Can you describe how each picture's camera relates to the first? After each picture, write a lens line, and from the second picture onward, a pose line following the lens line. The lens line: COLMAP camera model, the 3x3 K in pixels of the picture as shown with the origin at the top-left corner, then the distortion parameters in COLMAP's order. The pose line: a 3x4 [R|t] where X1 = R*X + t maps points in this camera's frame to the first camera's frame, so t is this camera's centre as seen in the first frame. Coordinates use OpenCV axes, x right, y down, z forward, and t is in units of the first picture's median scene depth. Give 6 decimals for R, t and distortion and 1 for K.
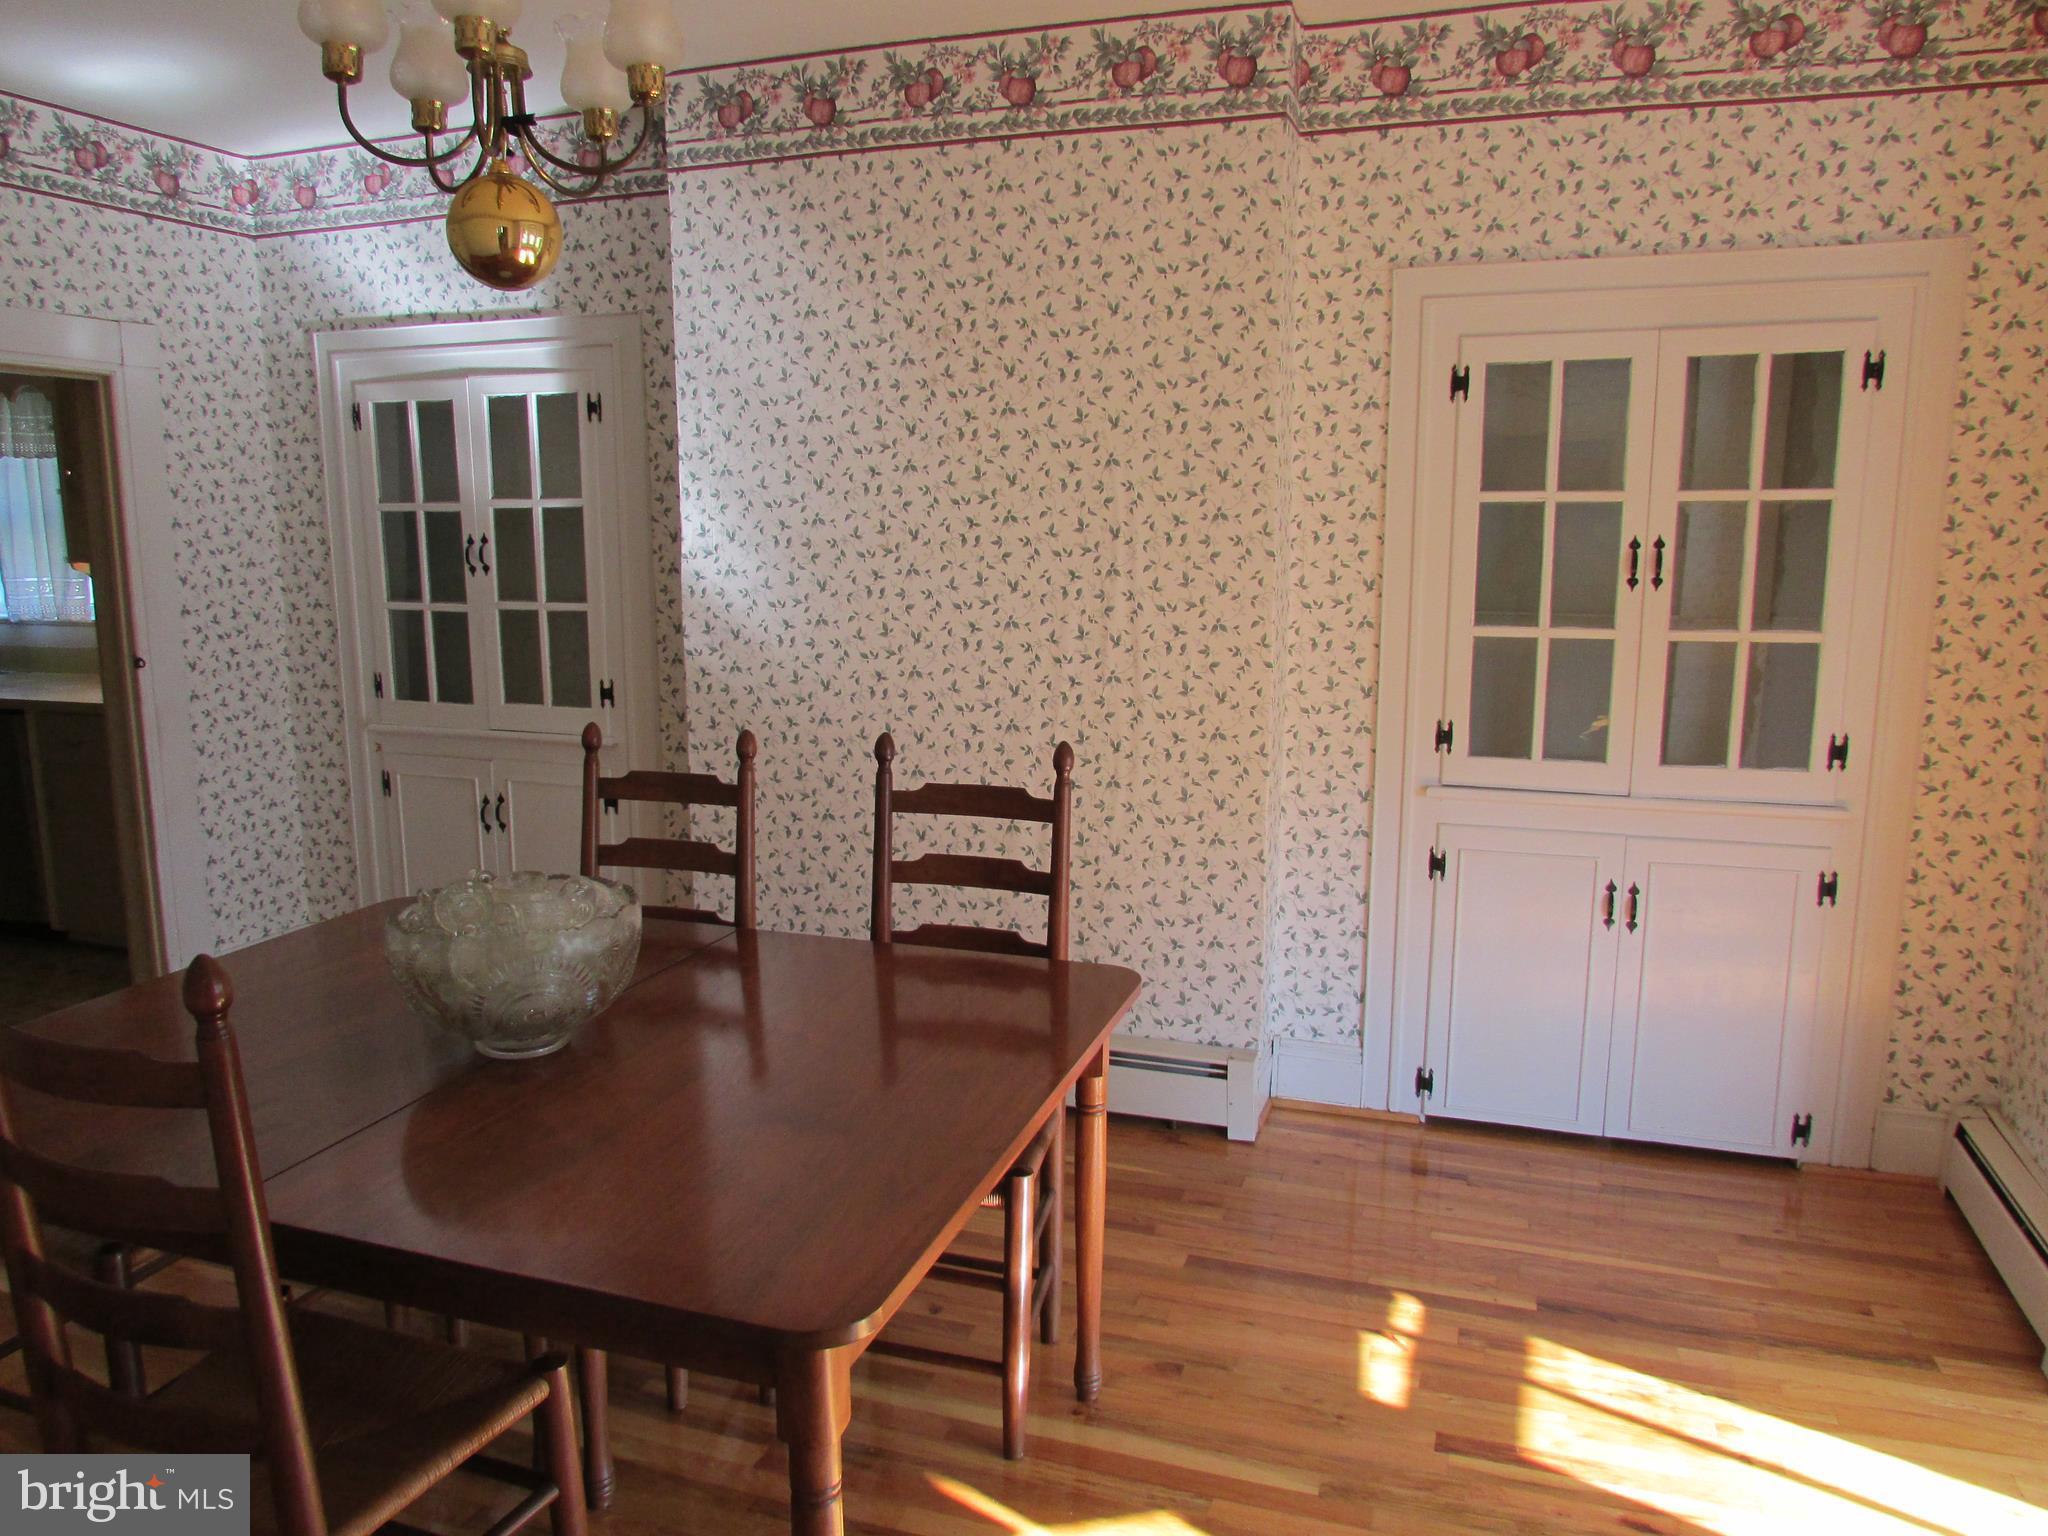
lens RADIAL K [[1443.8, 0, 1012.0], [0, 1443.8, 772.1], [0, 0, 1]] dist [-0.033370, 0.009049]
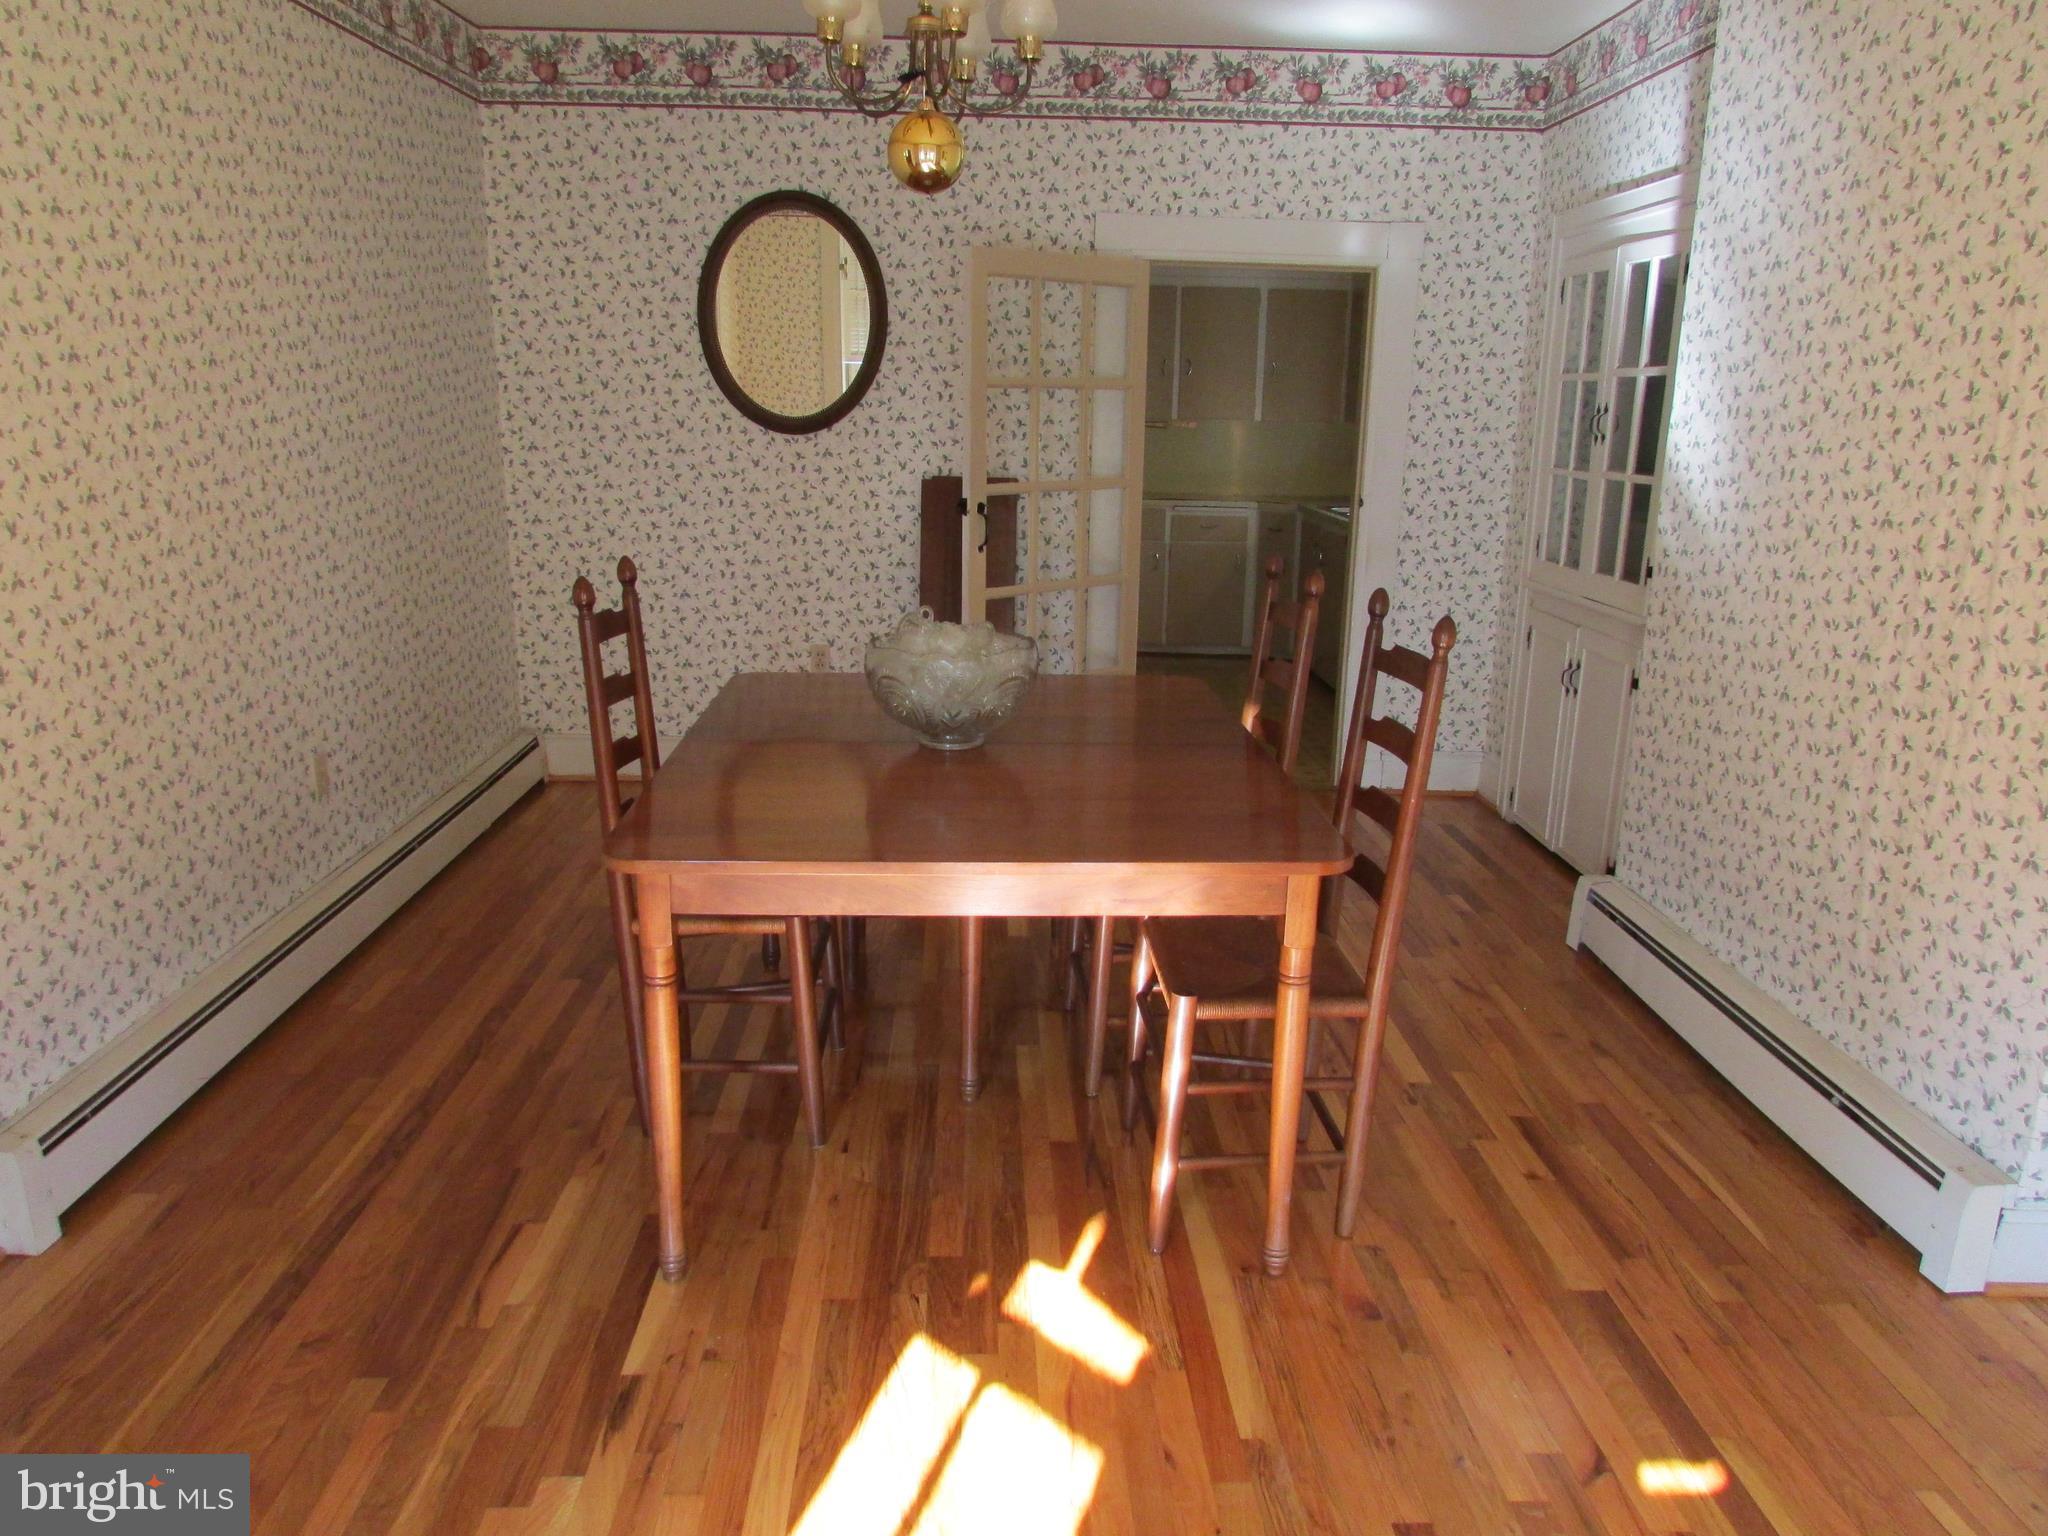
lens RADIAL K [[1439.3, 0, 1024.0], [0, 1439.3, 768.0], [0, 0, 1]] dist [-0.004119, 0.000604]
pose [[0.370082, 0.239254, -0.897662, 0.561331], [-0.181363, 0.966282, 0.182772, -0.033446], [0.911124, 0.095162, 0.400996, 0.291533]]
